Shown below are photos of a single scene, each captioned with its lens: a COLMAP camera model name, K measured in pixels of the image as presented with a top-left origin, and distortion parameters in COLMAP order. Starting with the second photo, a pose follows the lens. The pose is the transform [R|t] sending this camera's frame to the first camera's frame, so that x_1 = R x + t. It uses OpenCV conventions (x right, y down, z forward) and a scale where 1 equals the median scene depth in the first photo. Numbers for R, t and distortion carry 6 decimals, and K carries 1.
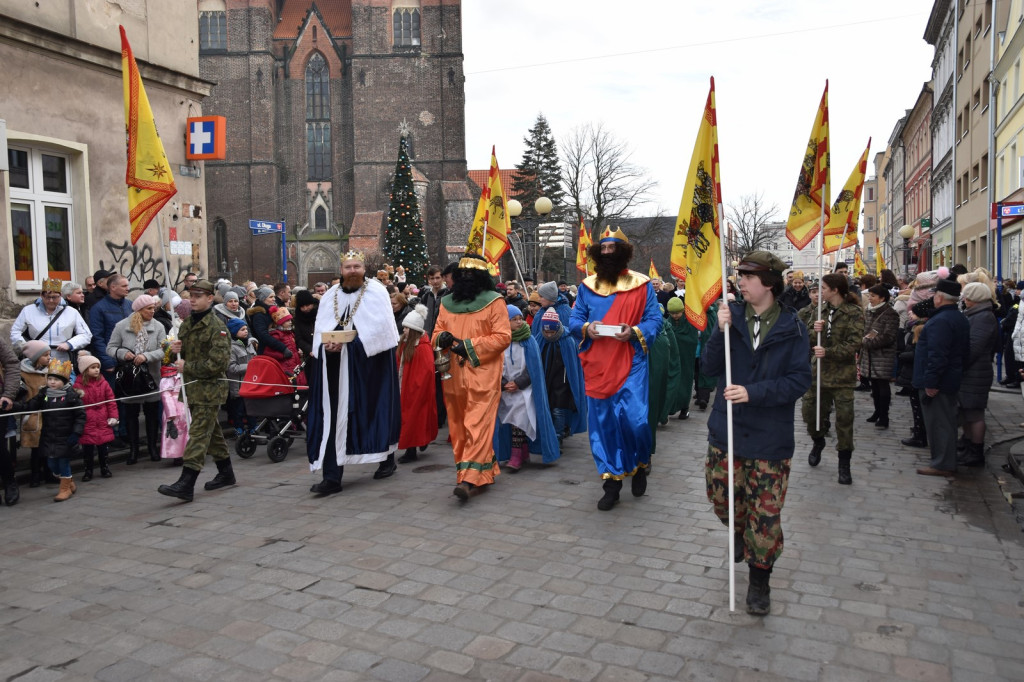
lens RADIAL K [[799.7, 0, 513.4], [0, 799.7, 352.8], [0, 0, 1]] dist [-0.099088, 0.105930]
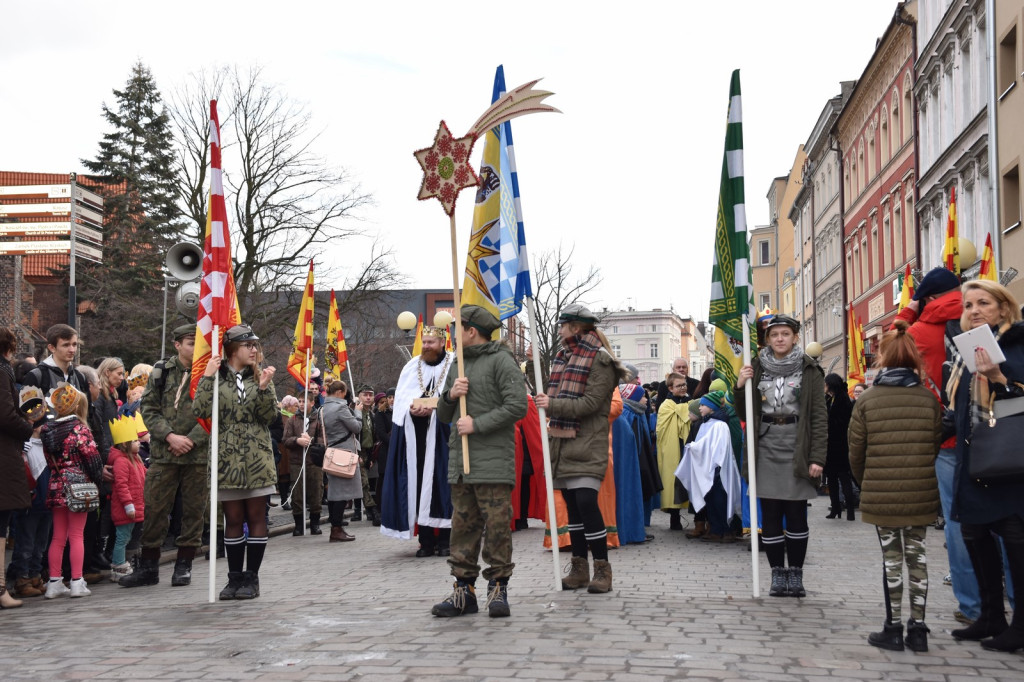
lens RADIAL K [[1409.9, 0, 512.0], [0, 1409.9, 341.0], [0, 0, 1]] dist [0.069000, 0.041390]
pose [[0.964187, 0.027292, 0.263817, 0.034075], [0.010971, 0.989736, -0.142484, -0.002856], [-0.264998, 0.140275, 0.953991, 0.147510]]
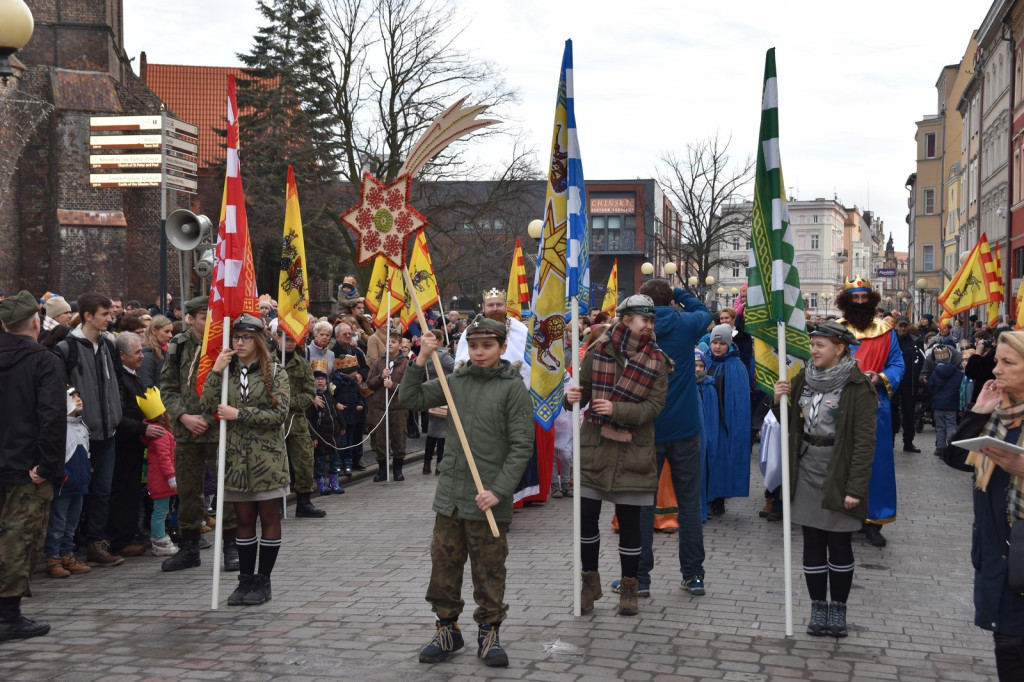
lens RADIAL K [[1396.3, 0, 512.0], [0, 1396.3, 341.0], [0, 0, 1]] dist [0.073071, 0.053565]
pose [[0.987935, 0.024708, 0.152884, 0.047801], [-0.015739, 0.998098, -0.059602, -0.013594], [-0.154066, 0.056476, 0.986445, 0.155332]]
